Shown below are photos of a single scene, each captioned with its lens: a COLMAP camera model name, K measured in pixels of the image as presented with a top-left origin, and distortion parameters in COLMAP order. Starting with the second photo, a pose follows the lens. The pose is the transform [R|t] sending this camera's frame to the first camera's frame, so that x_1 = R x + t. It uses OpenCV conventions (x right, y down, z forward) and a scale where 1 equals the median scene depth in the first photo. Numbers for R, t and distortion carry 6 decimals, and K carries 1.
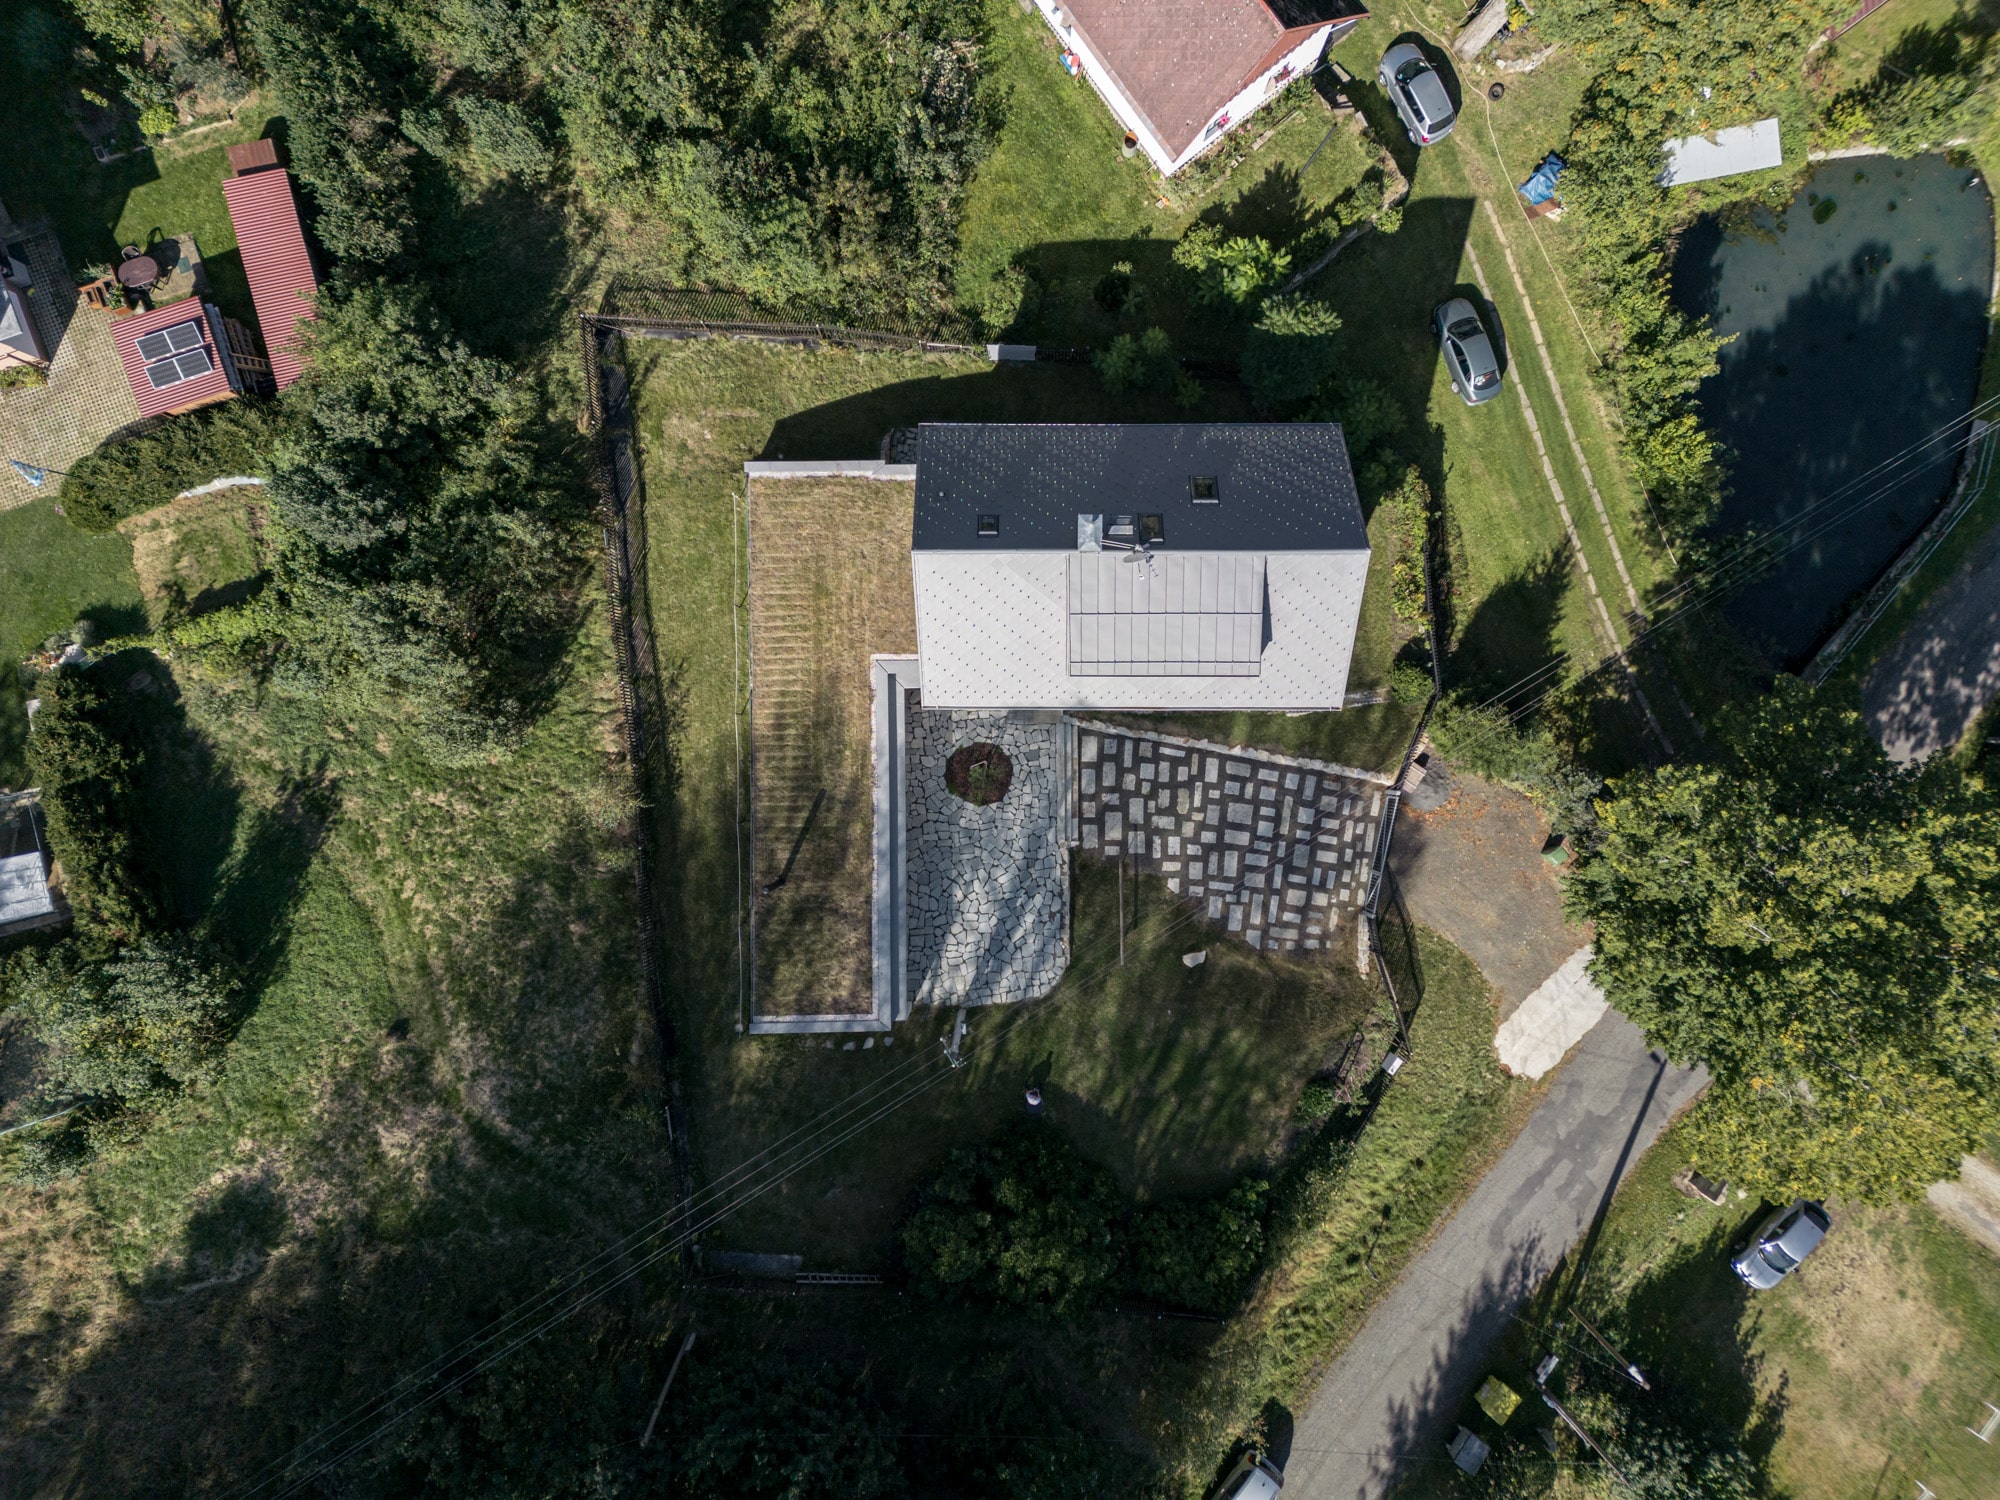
lens RADIAL K [[1374.0, 0, 1006.0], [0, 1374.0, 747.7], [0, 0, 1]] dist [0.082964, -0.063886]
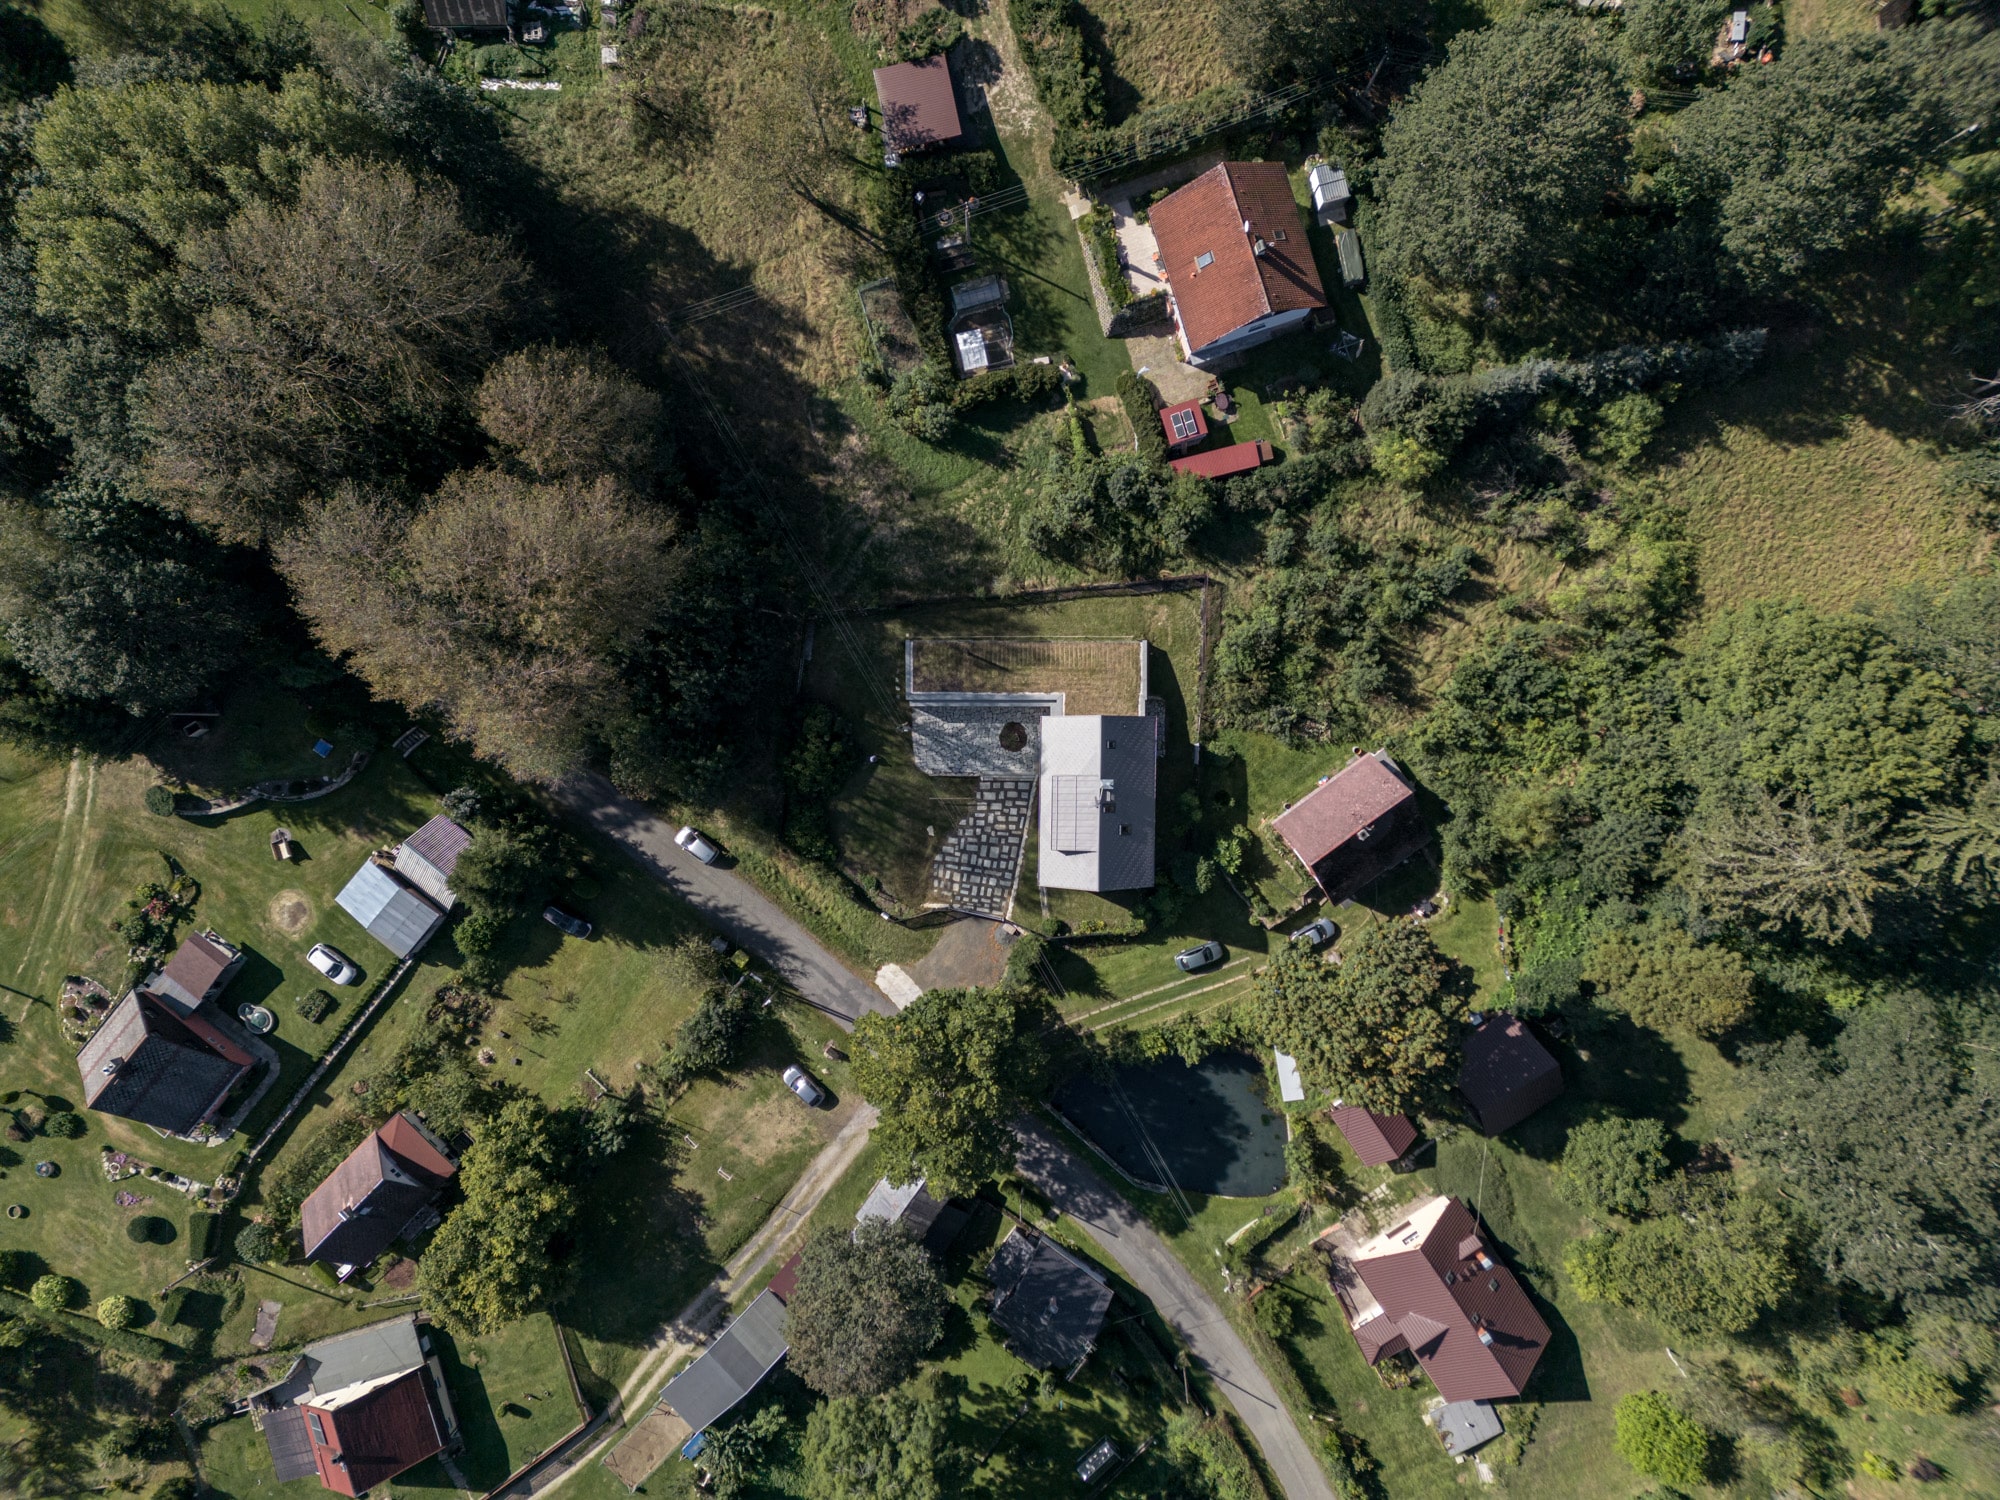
lens RADIAL K [[1374.0, 0, 1006.0], [0, 1374.0, 747.7], [0, 0, 1]] dist [0.082964, -0.063886]
pose [[-0.012260, 0.999829, 0.013868, -0.033998], [-0.999844, -0.012434, 0.012563, 0.002464], [0.012733, -0.013711, 0.999825, -1.307716]]
